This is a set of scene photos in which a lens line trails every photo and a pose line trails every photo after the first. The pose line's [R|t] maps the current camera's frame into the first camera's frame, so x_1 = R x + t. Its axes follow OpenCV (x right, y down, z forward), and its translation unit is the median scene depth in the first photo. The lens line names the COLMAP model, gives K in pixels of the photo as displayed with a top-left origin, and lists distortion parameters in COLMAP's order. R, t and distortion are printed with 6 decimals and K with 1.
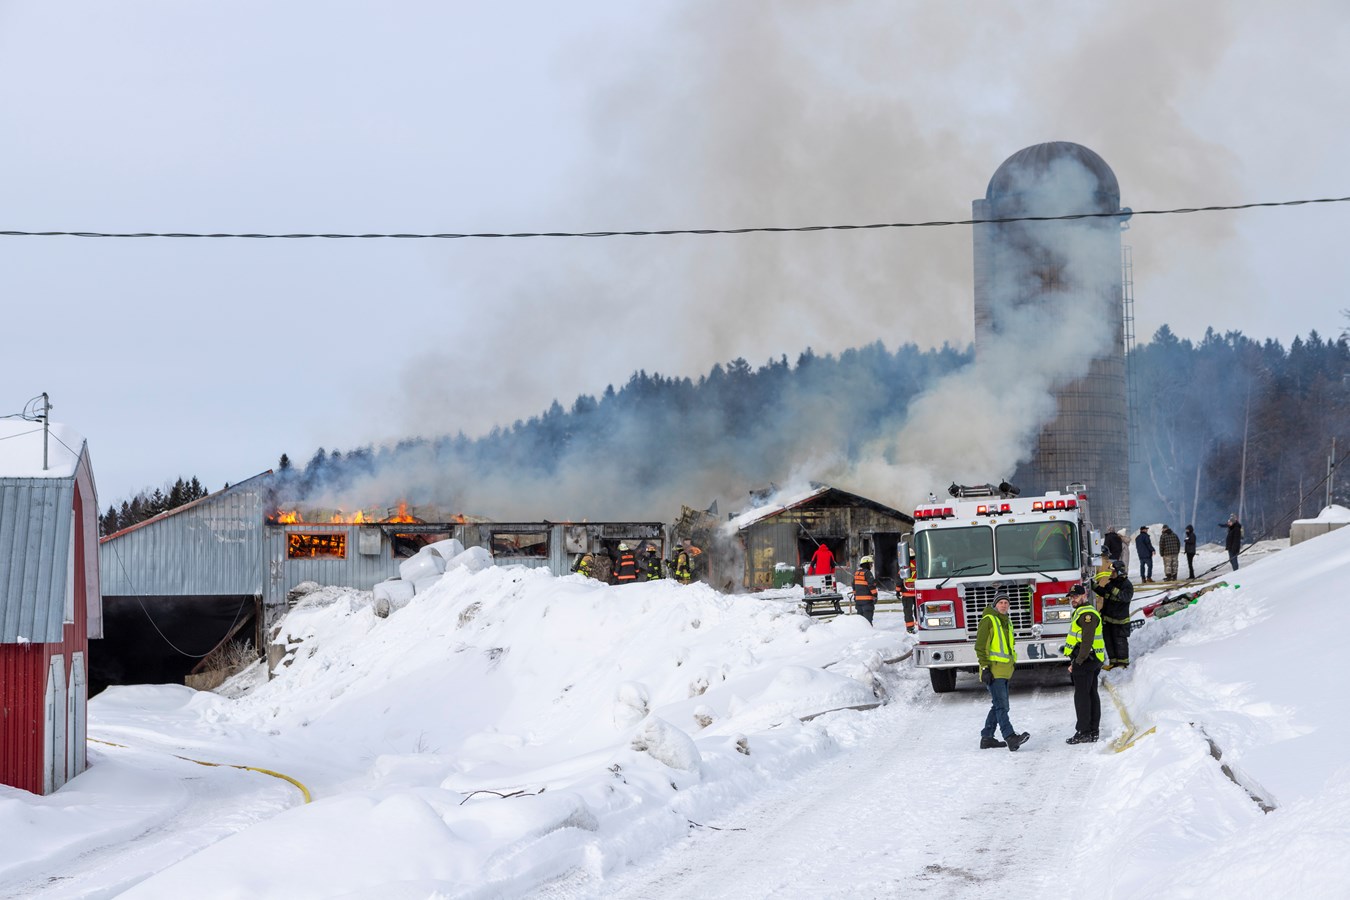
lens RADIAL K [[1943.8, 0, 675.0], [0, 1943.8, 450.0], [0, 0, 1]] dist [-0.028078, -0.004905]
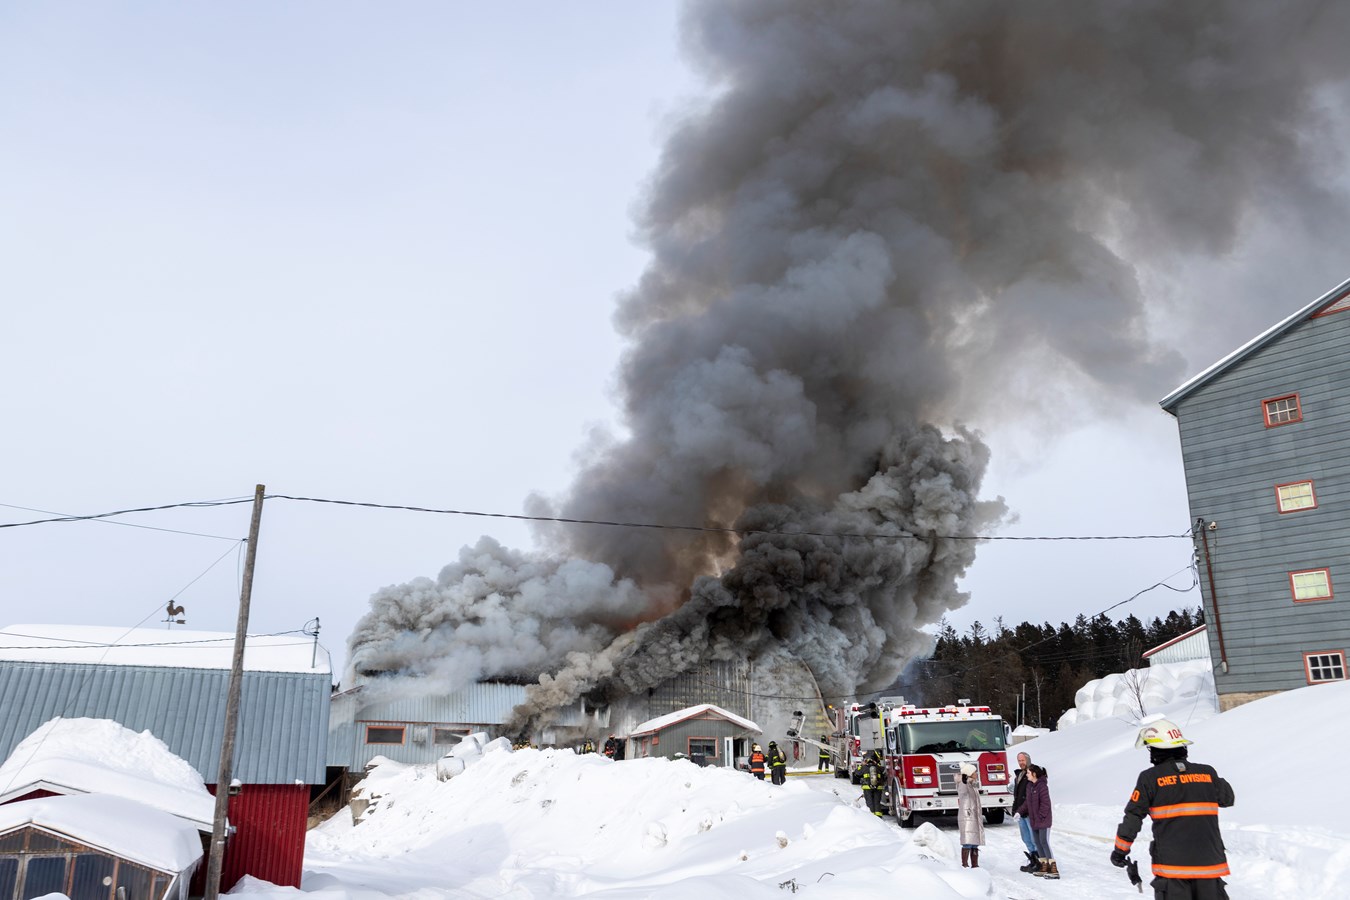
lens RADIAL K [[1111.4, 0, 675.0], [0, 1111.4, 450.0], [0, 0, 1]] dist [0.017980, 0.003995]
pose [[0.987814, 0.064945, 0.141439, -0.134935], [-0.032668, 0.975051, -0.219565, 0.019897], [-0.152170, 0.212269, 0.965291, 0.050723]]
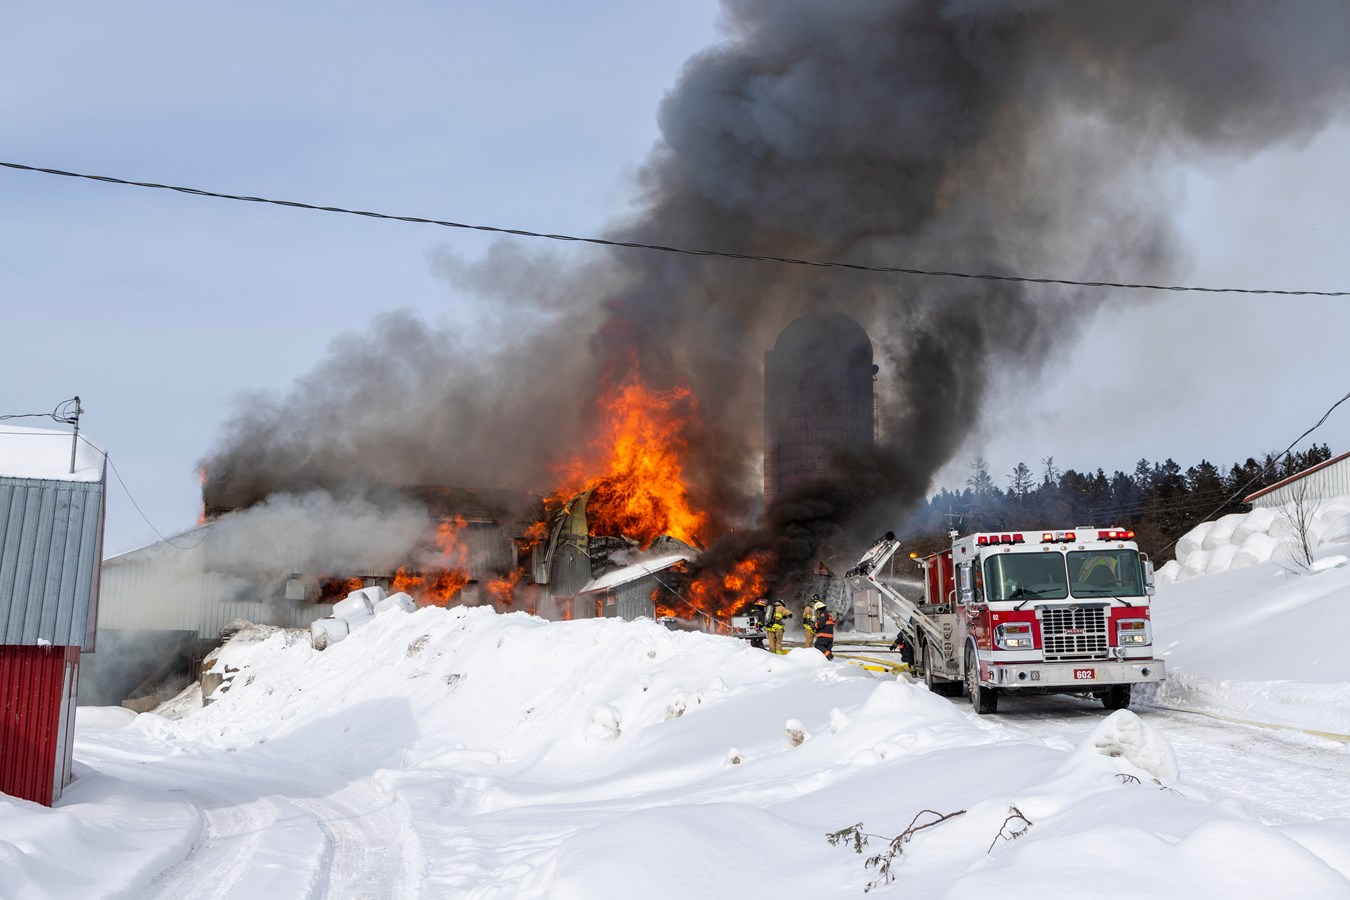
lens RADIAL K [[1350.9, 0, 675.0], [0, 1350.9, 450.0], [0, 0, 1]] dist [0.025484, -0.026383]
pose [[0.983640, 0.054143, 0.171815, -0.107095], [-0.039810, 0.995517, -0.085800, 0.034671], [-0.175690, 0.077557, 0.981386, 0.199104]]
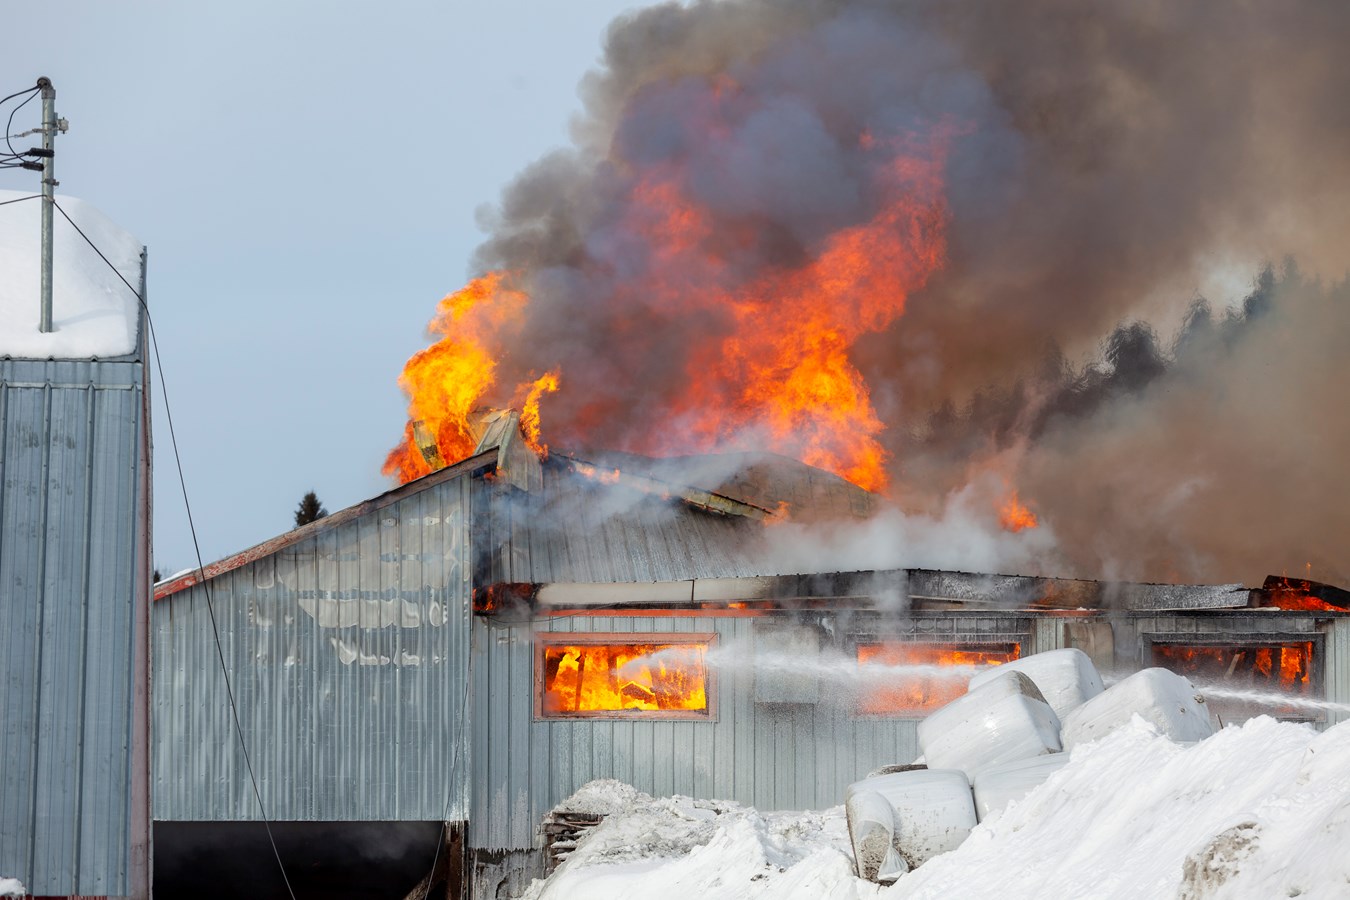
lens RADIAL K [[5264.5, 0, 675.0], [0, 5264.5, 450.0], [0, 0, 1]] dist [-0.236466, 2.392931]
pose [[0.993071, -0.001584, -0.117508, -0.099791], [0.000325, 0.999942, -0.010729, 0.028420], [0.117518, 0.010616, 0.993014, 0.150780]]
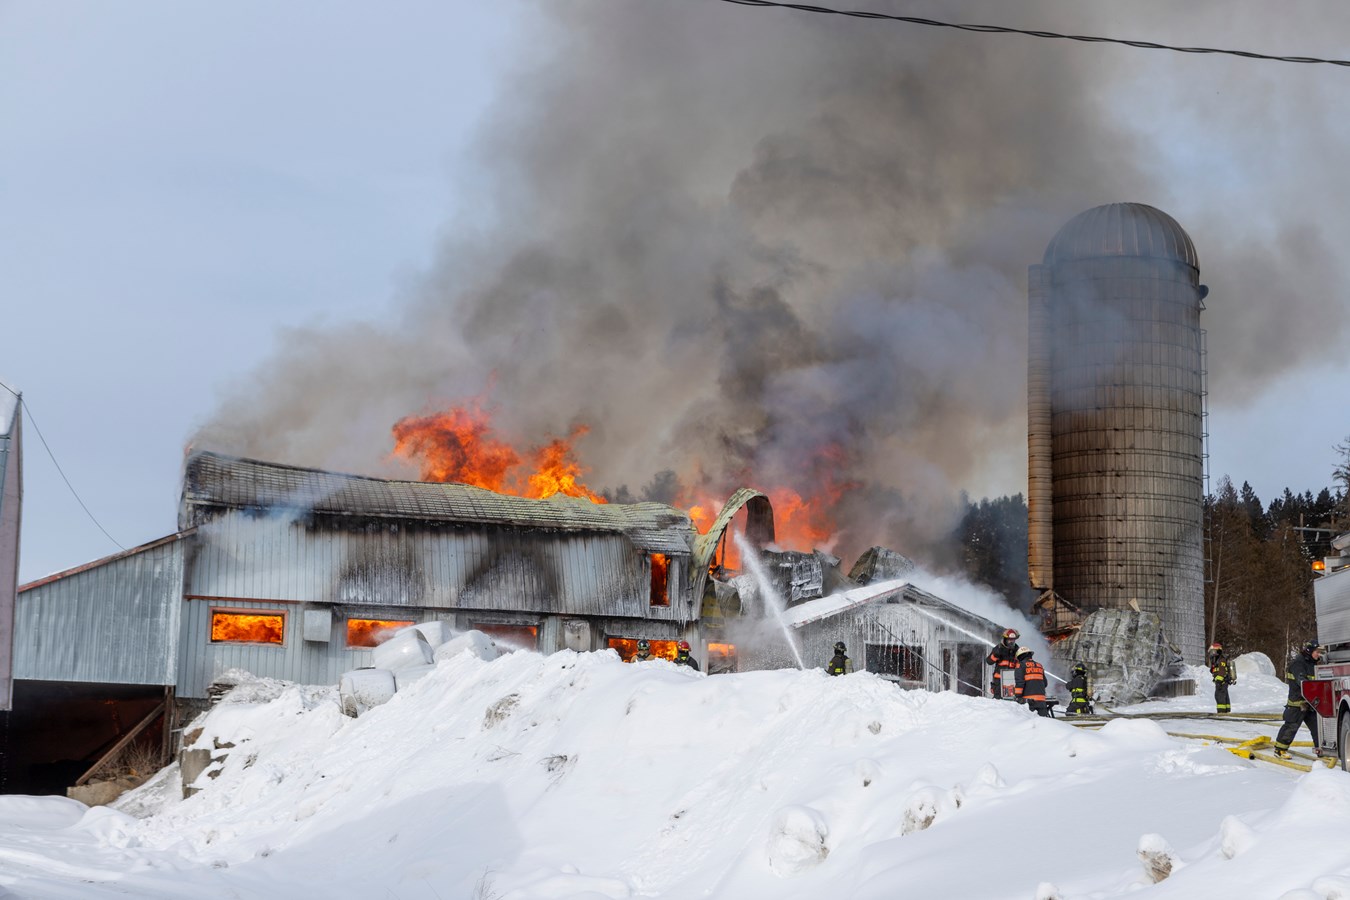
lens RADIAL K [[1991.9, 0, 664.6], [0, 1991.9, 445.4], [0, 0, 1]] dist [-0.037563, -0.011473]
pose [[0.996237, 0.051602, 0.069634, -0.109088], [-0.046215, 0.995969, -0.076872, 0.042830], [-0.073320, 0.073364, 0.994606, 0.262619]]
